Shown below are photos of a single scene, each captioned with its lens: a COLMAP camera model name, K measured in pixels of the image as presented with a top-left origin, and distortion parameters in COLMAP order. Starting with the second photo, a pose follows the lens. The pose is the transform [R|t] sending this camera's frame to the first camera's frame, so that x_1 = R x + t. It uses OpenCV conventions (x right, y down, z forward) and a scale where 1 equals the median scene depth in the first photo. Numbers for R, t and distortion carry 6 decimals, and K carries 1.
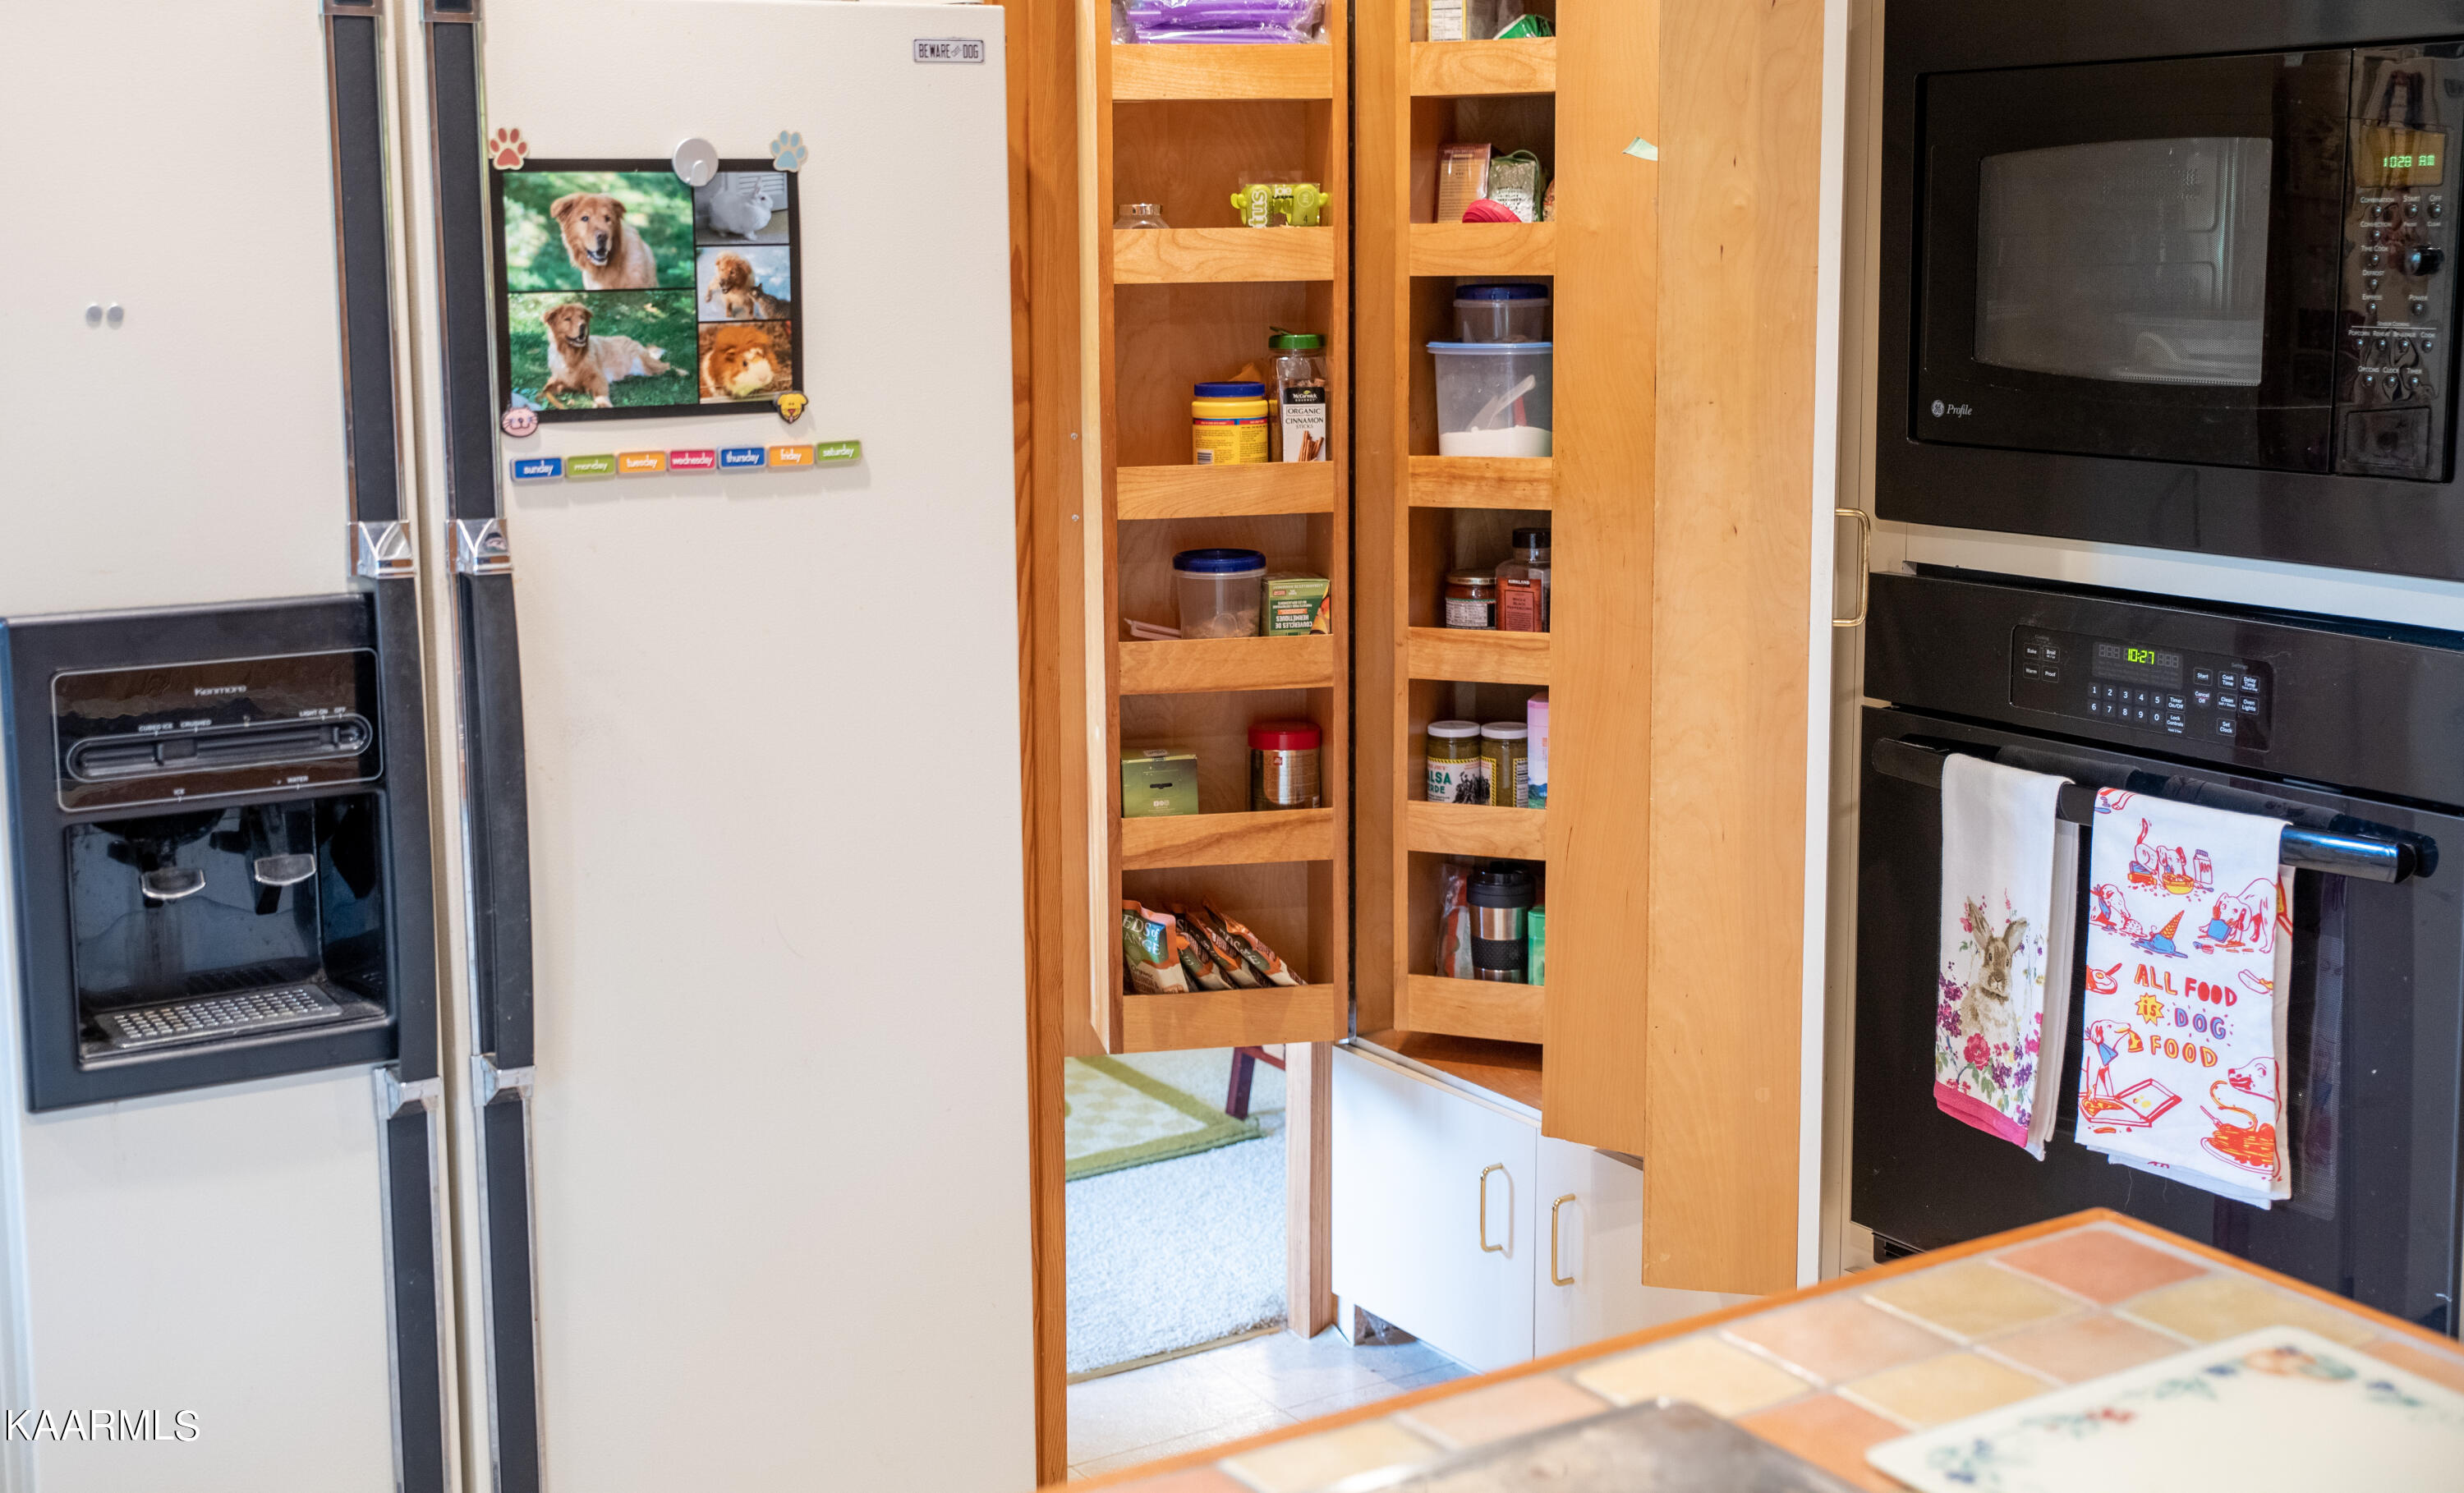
lens RADIAL K [[2937.6, 0, 1232.0], [0, 2937.6, 746.5], [0, 0, 1]] dist [-0.022764, 0.015732]
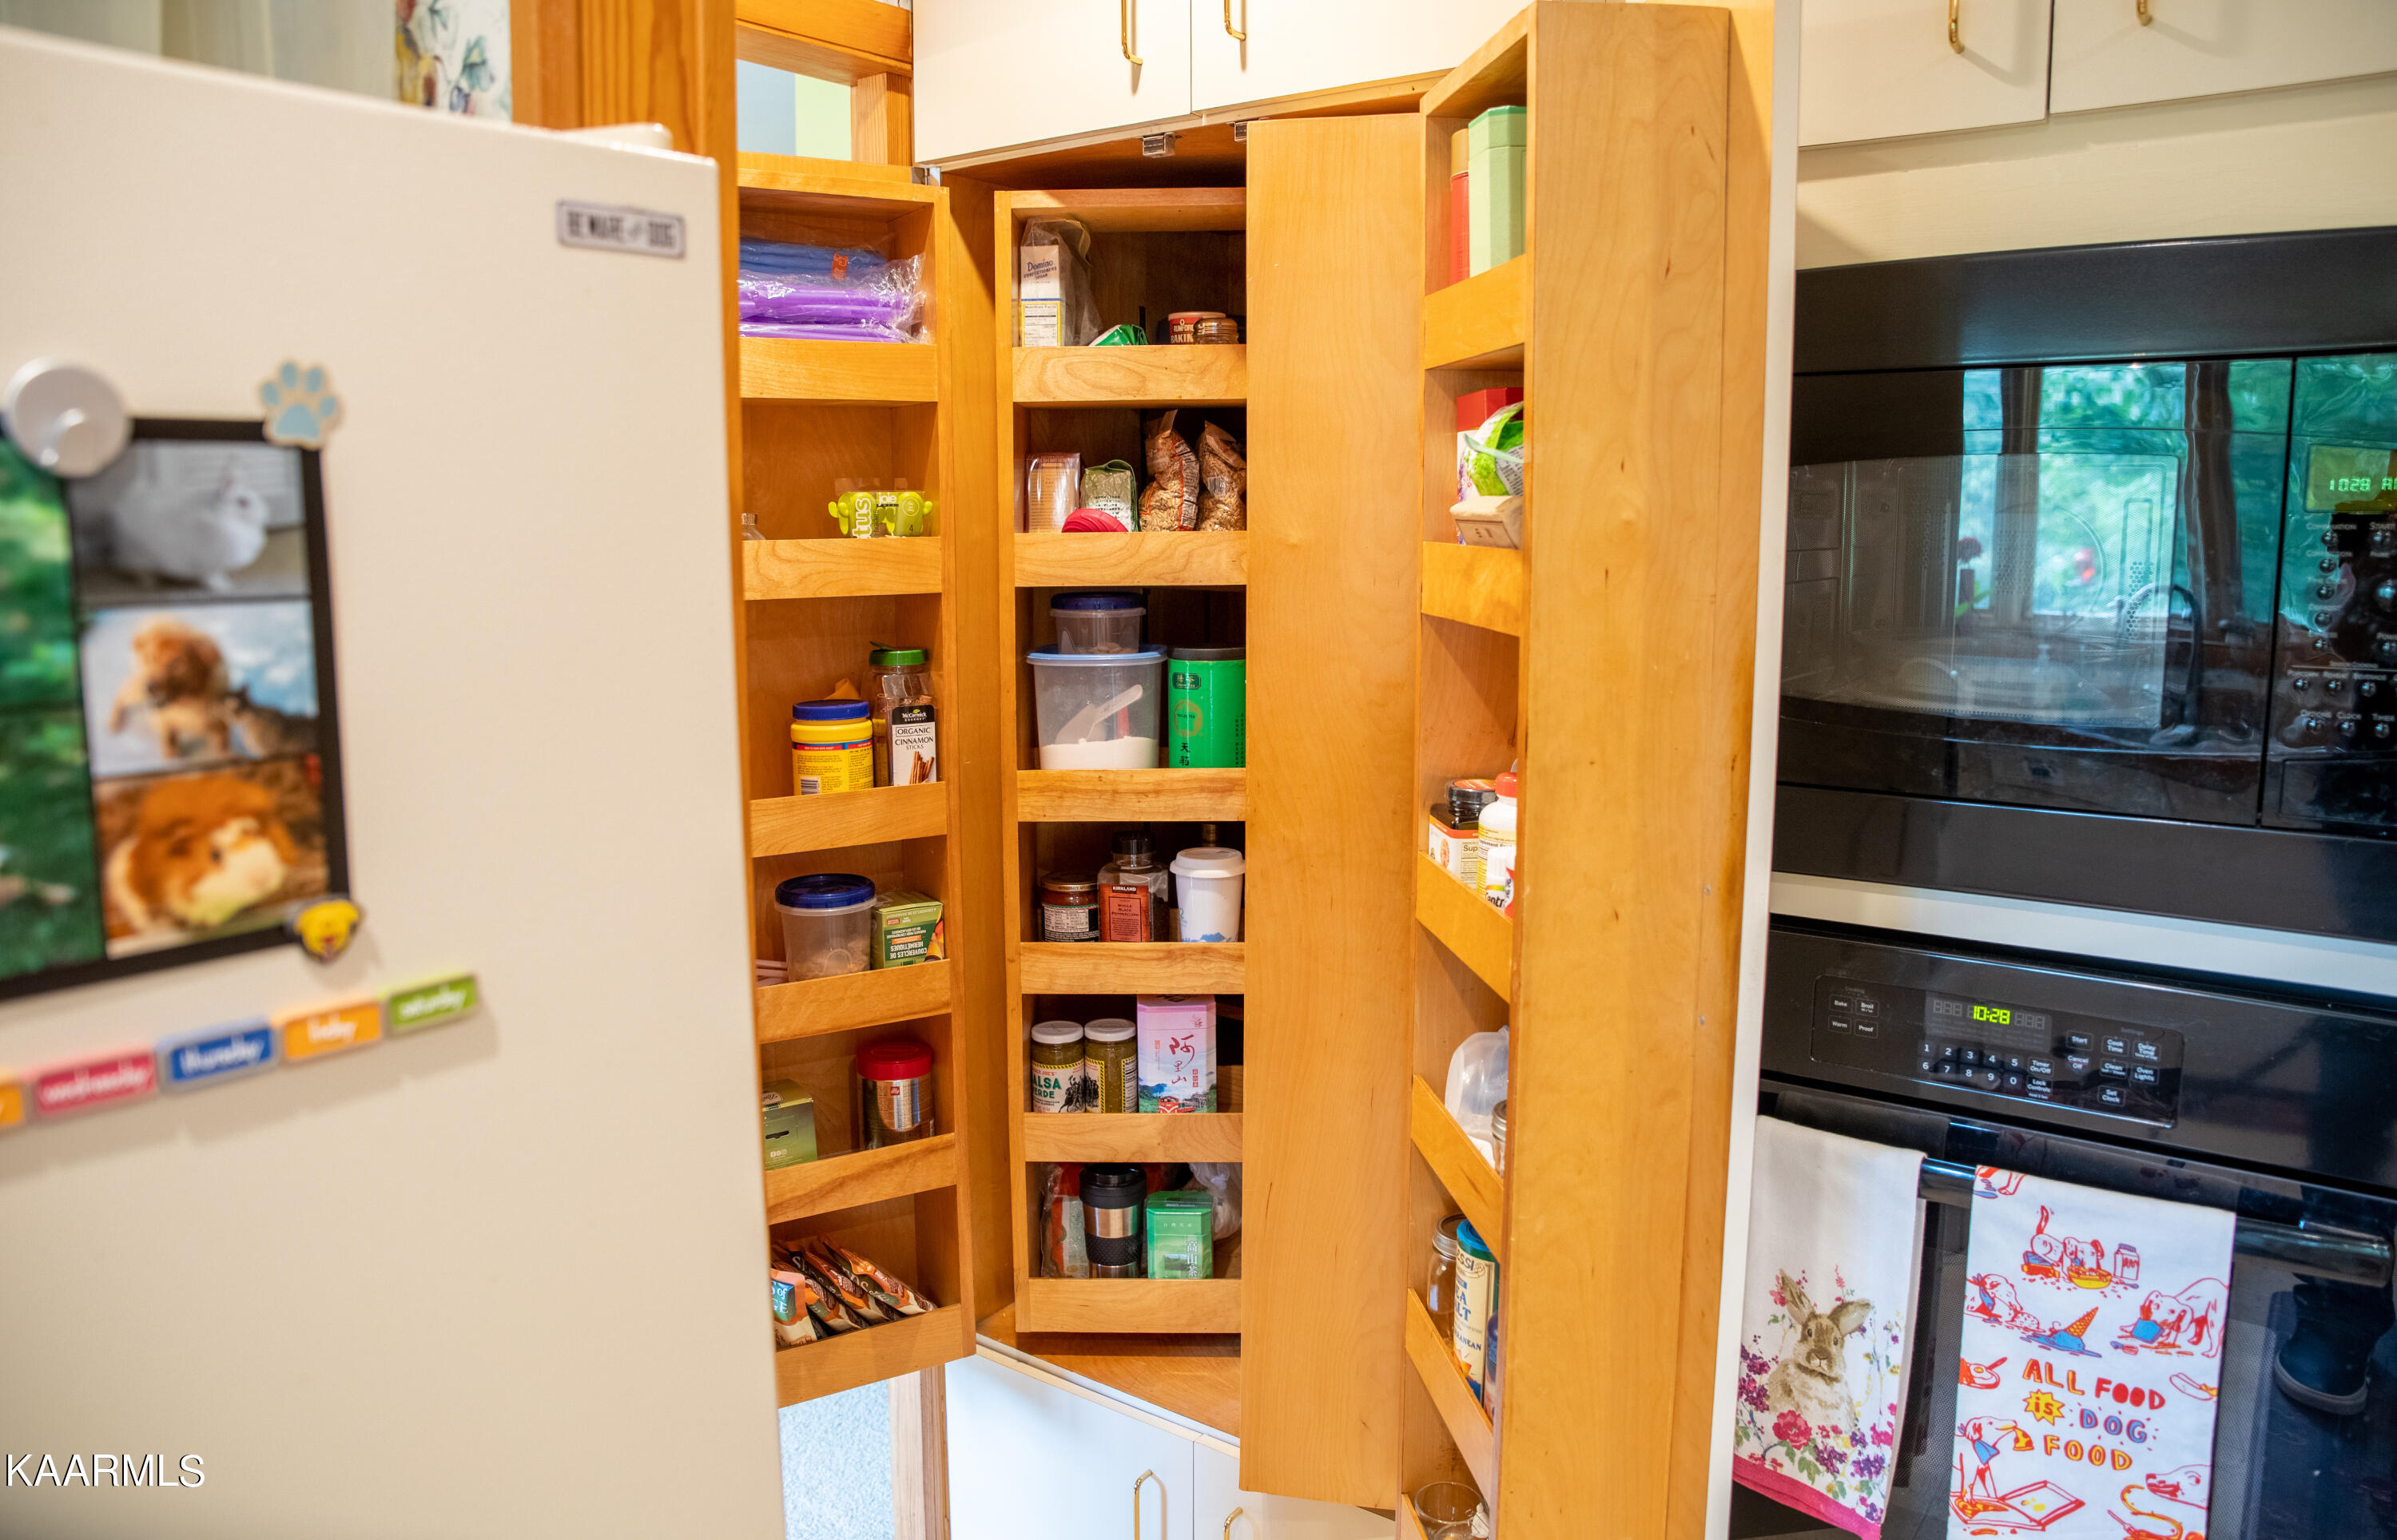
lens RADIAL K [[1648.4, 0, 1198.5], [0, 1648.4, 770.0], [0, 0, 1]] dist [-0.146555, 0.109108]
pose [[0.939064, -0.047051, 0.340506, -0.085830], [0.056430, 0.998250, -0.017686, -0.107511], [-0.339078, 0.035823, 0.940076, 0.584022]]
